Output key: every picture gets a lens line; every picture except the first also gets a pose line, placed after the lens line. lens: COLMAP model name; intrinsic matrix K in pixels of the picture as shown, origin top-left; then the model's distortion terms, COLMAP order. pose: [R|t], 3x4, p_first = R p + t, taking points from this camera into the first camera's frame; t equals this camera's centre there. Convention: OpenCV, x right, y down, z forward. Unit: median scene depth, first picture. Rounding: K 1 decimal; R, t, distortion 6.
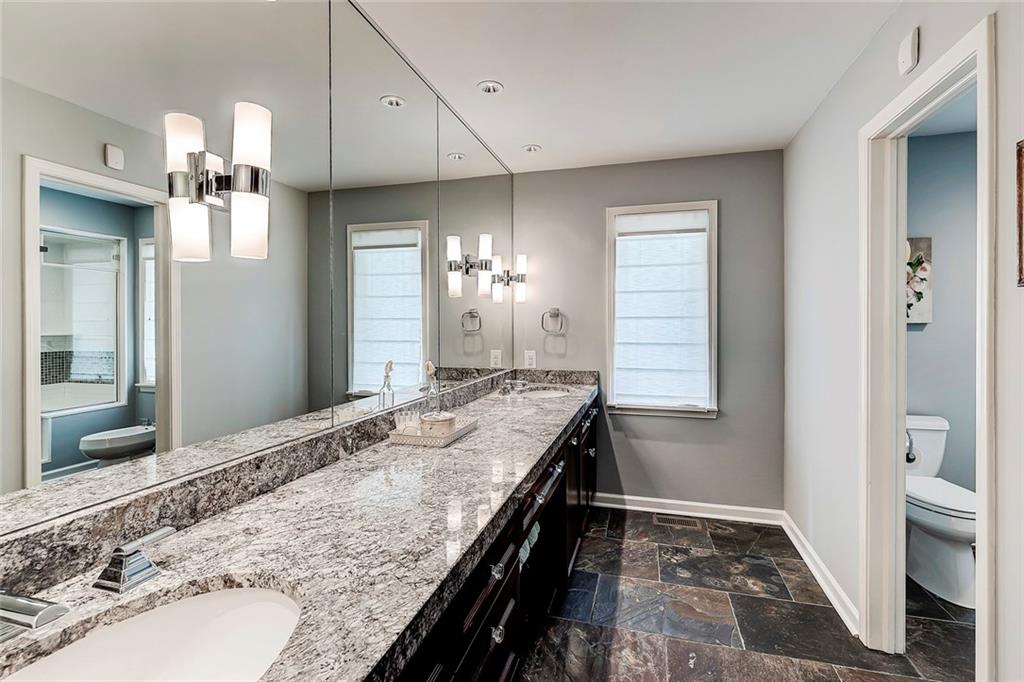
lens RADIAL K [[455.9, 0, 510.2], [0, 455.9, 326.7], [0, 0, 1]] dist [0.001162, -0.000030]
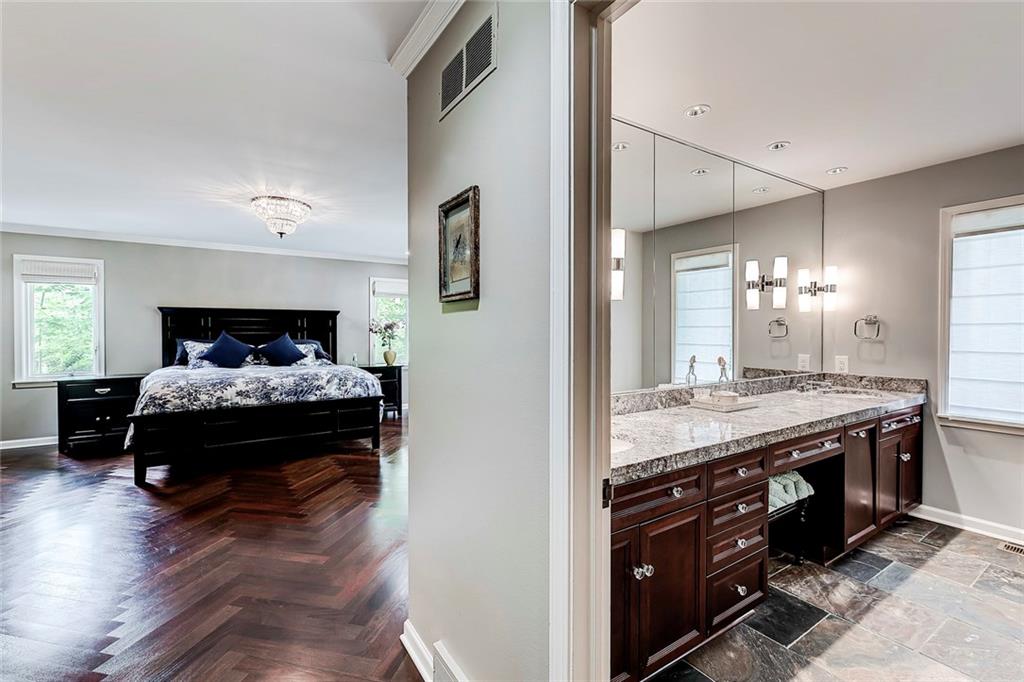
lens RADIAL K [[444.6, 0, 520.9], [0, 444.6, 335.8], [0, 0, 1]] dist [0.002062, 0.000130]
pose [[0.774659, 0.007524, -0.632334, 0.129532], [-0.003921, 0.999967, 0.007095, 0.001182], [0.632367, -0.003017, 0.774663, -0.286243]]
